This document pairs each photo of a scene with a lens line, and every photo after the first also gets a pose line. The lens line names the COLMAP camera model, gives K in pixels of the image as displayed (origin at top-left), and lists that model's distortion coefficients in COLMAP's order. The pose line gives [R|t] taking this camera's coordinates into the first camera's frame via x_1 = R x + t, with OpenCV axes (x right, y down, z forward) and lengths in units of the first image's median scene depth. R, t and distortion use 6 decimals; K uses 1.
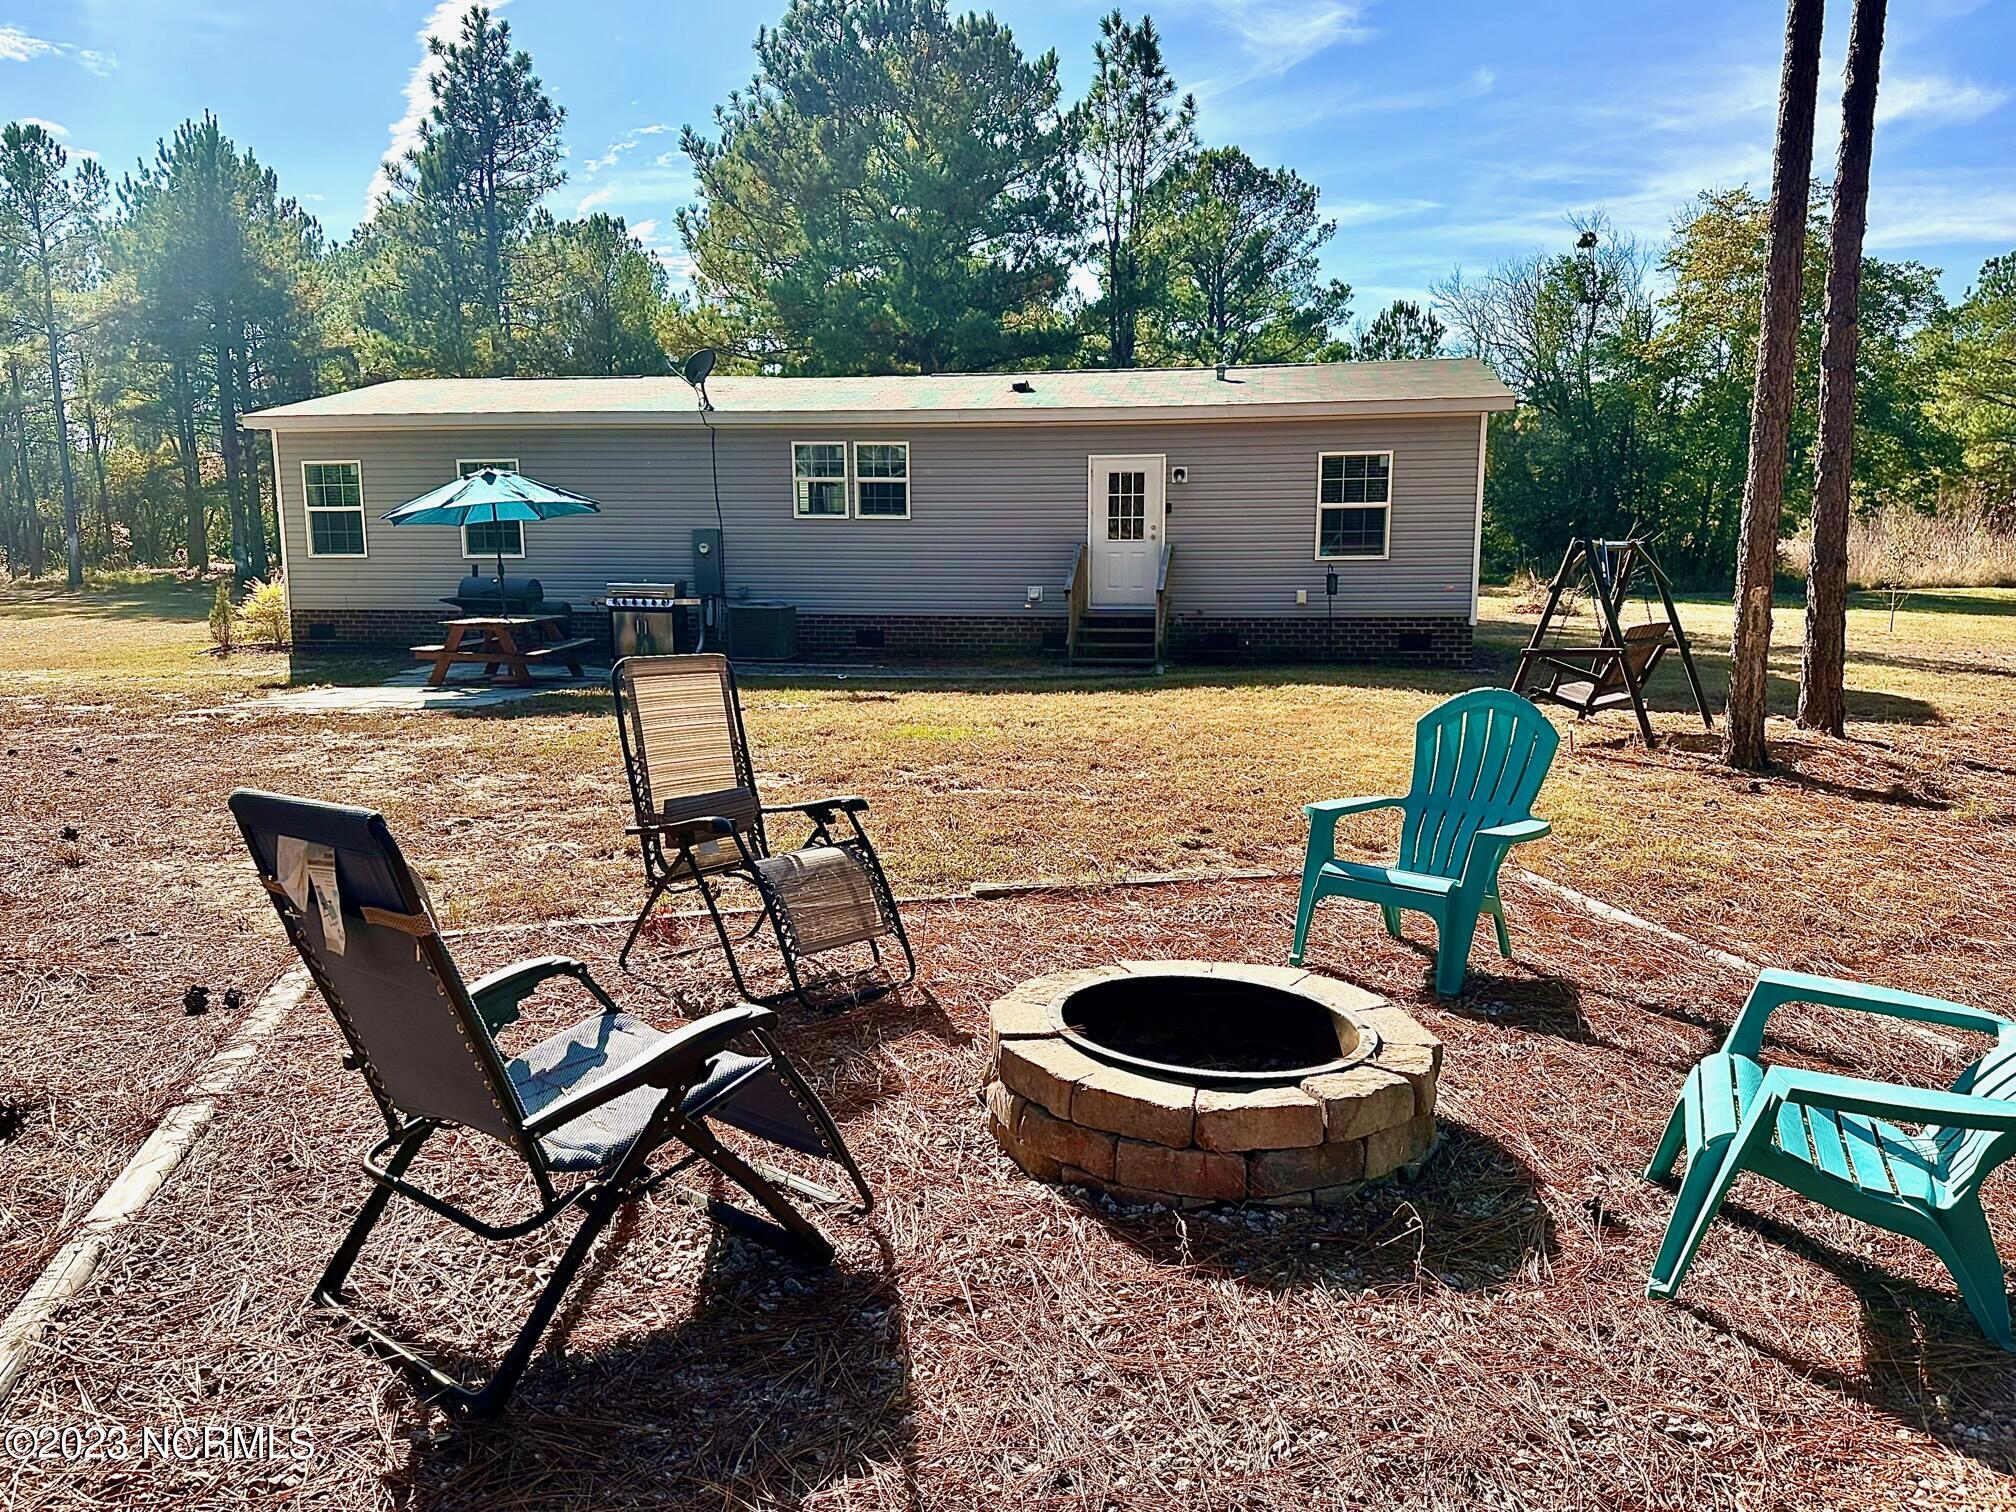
lens RADIAL K [[1563.0, 0, 972.1], [0, 1563.0, 831.5], [0, 0, 1]] dist [0.124196, -0.148892]
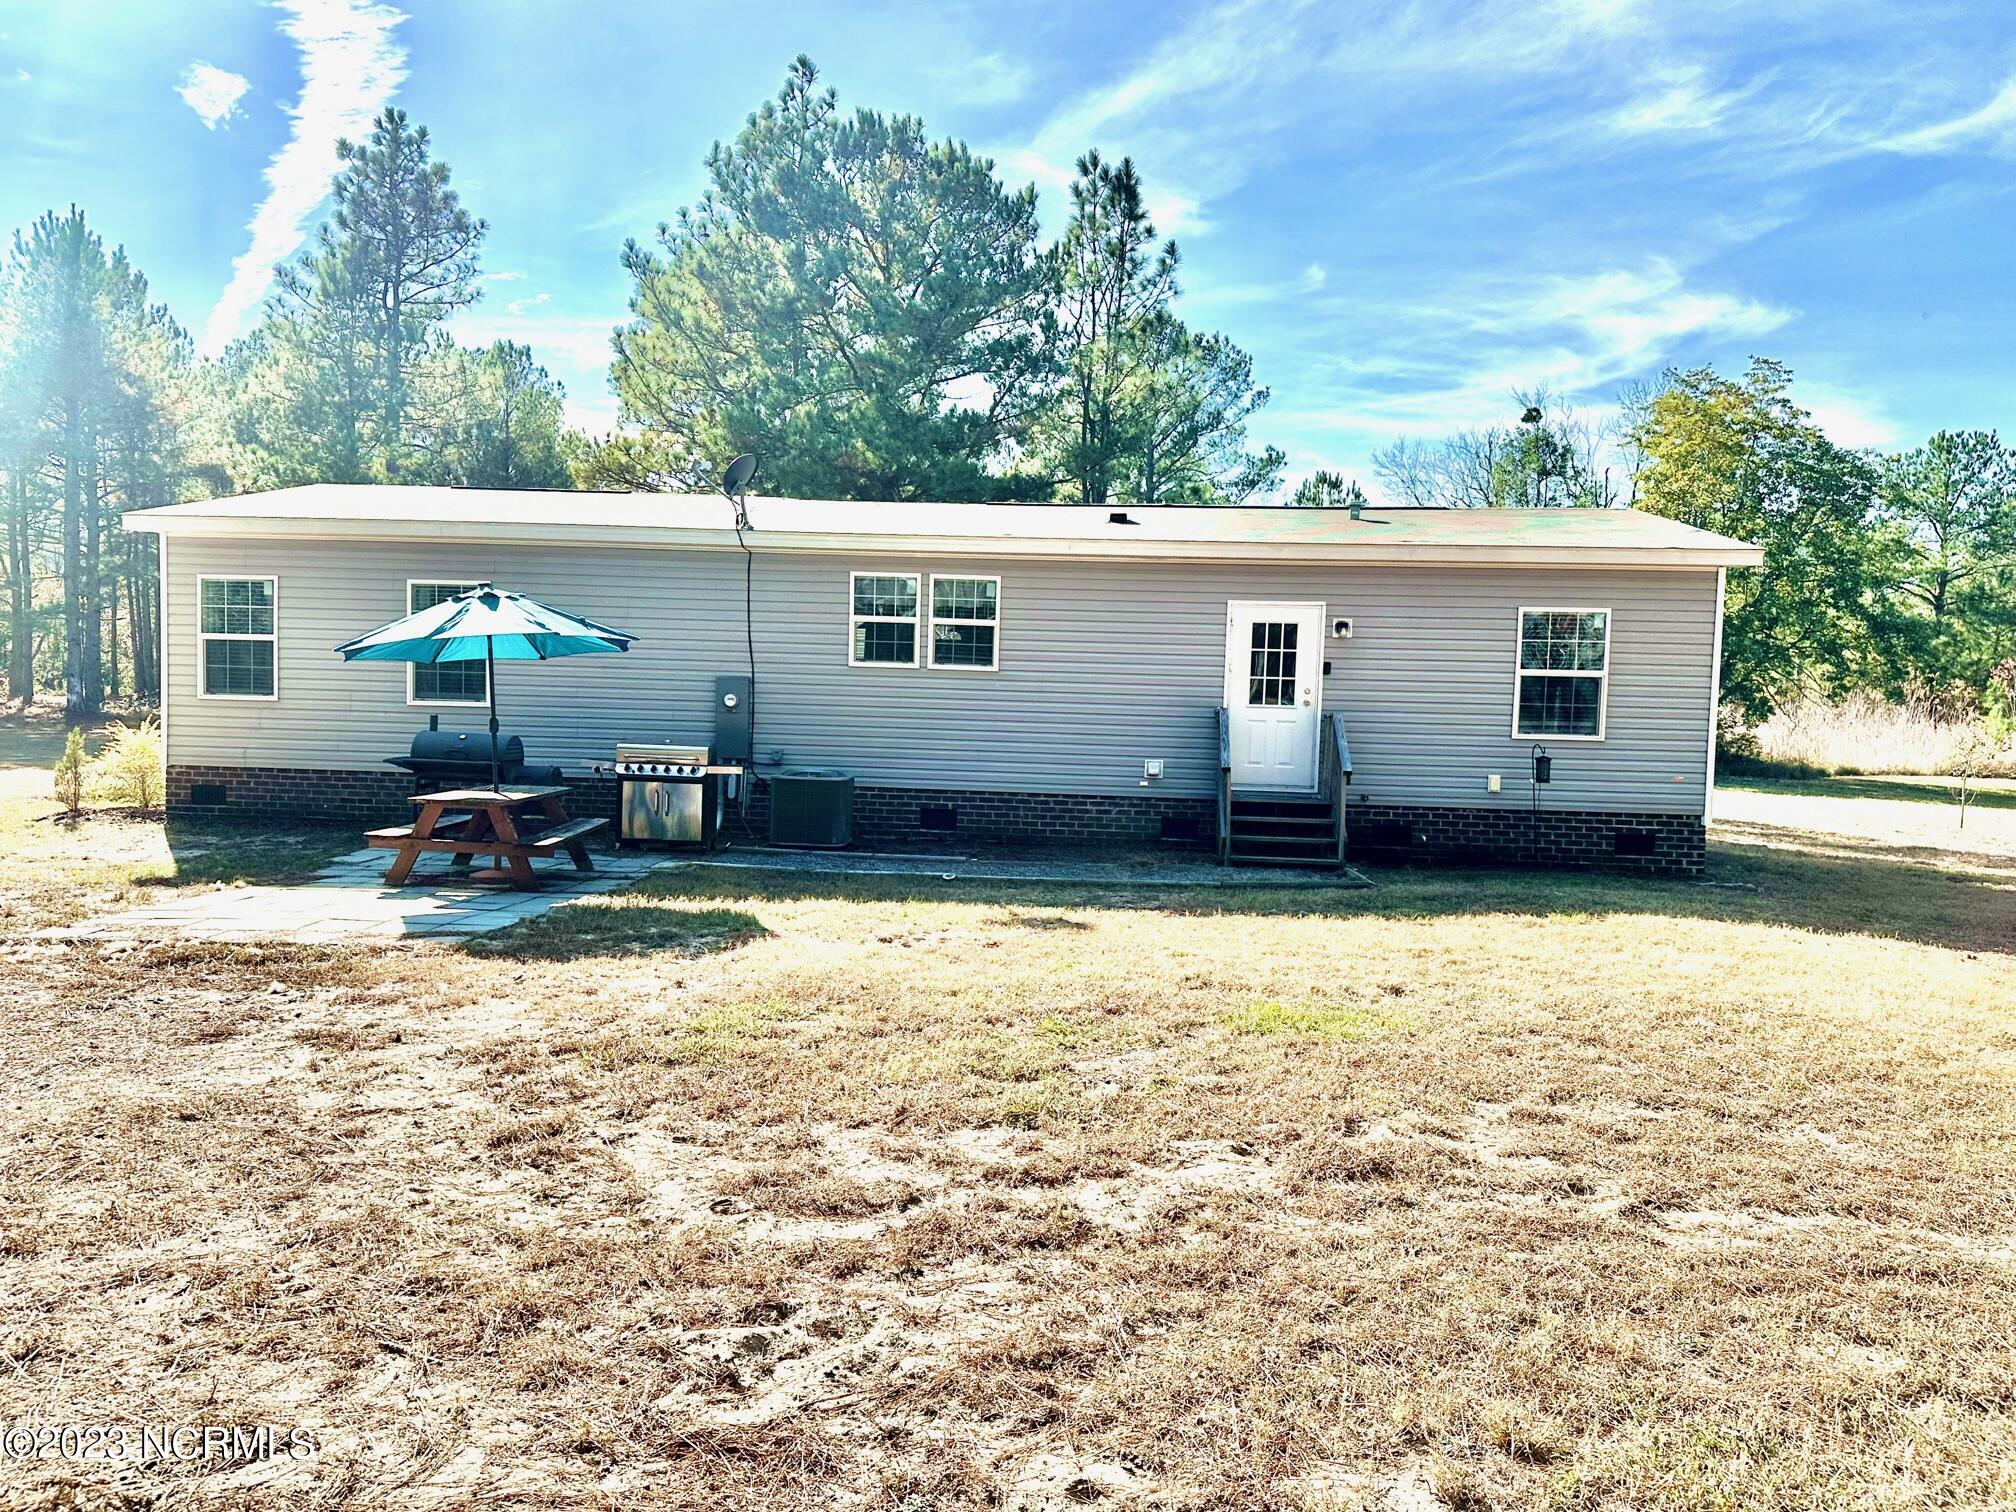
lens RADIAL K [[1563.0, 0, 972.1], [0, 1563.0, 831.5], [0, 0, 1]] dist [0.124196, -0.148892]
pose [[0.995362, 0.022546, 0.093516, -0.065031], [-0.013498, 0.995263, -0.096279, -0.022128], [-0.095244, 0.094570, 0.990952, 0.117697]]
